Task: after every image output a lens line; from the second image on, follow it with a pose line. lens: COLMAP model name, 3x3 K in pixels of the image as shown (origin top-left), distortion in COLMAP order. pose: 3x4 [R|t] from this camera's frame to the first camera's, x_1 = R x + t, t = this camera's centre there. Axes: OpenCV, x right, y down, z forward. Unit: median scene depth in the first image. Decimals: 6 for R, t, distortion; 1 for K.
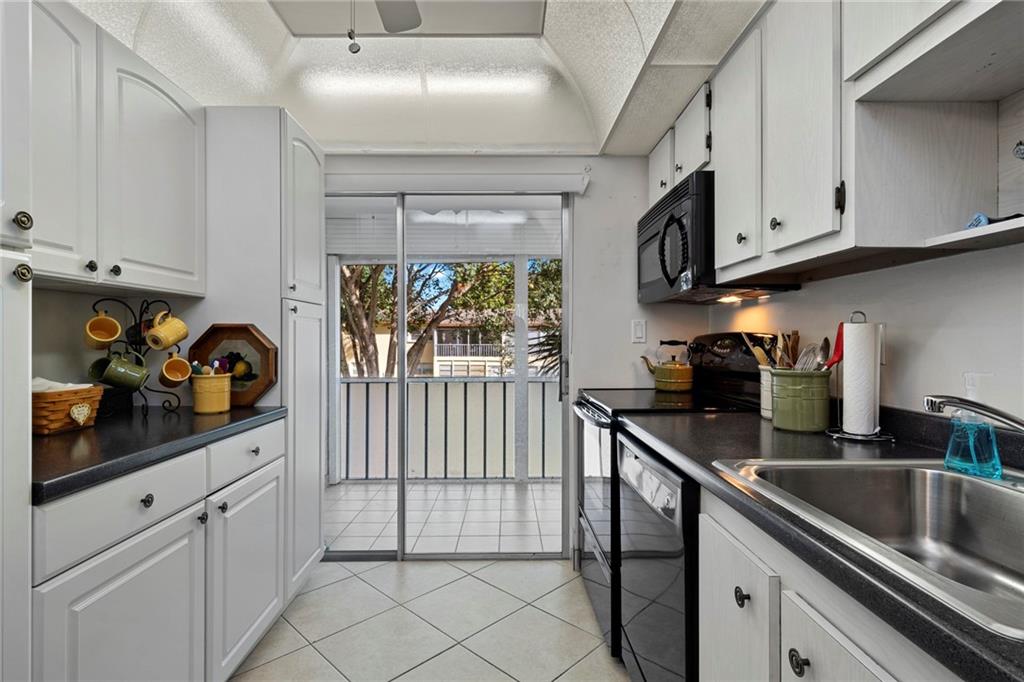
lens RADIAL K [[510.0, 0, 509.4], [0, 510.0, 343.7], [0, 0, 1]] dist [0.001126, -0.000055]
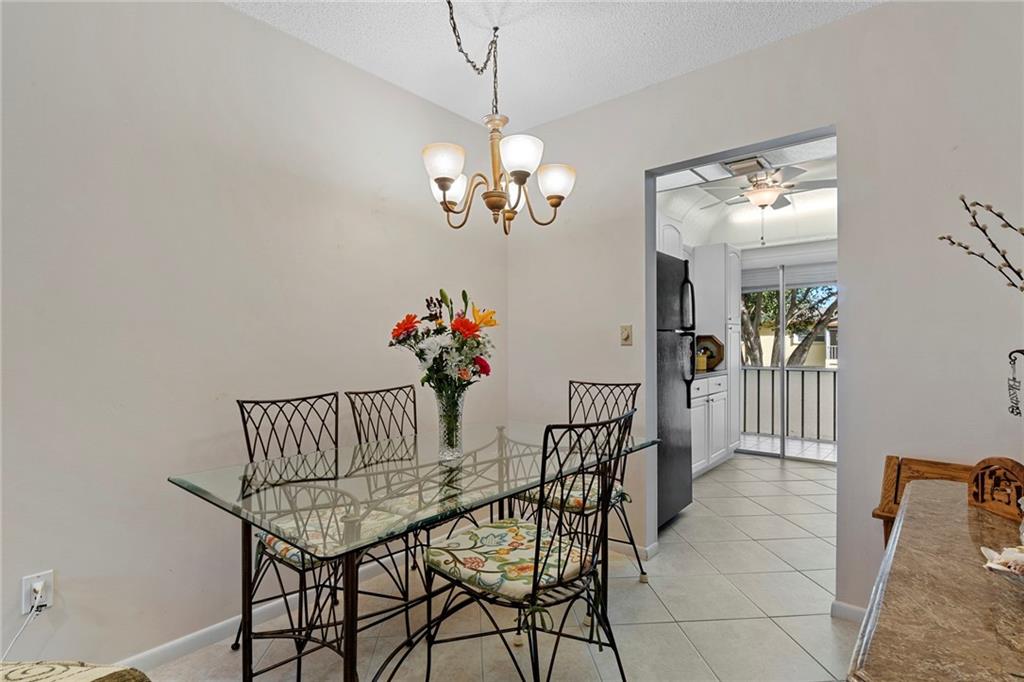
lens RADIAL K [[510.0, 0, 509.4], [0, 510.0, 343.7], [0, 0, 1]] dist [0.001126, -0.000055]
pose [[0.759875, 0.000287, -0.650069, 0.068644], [-0.002222, 0.999995, -0.002156, 0.002188], [0.650065, 0.003083, 0.759872, -0.301892]]
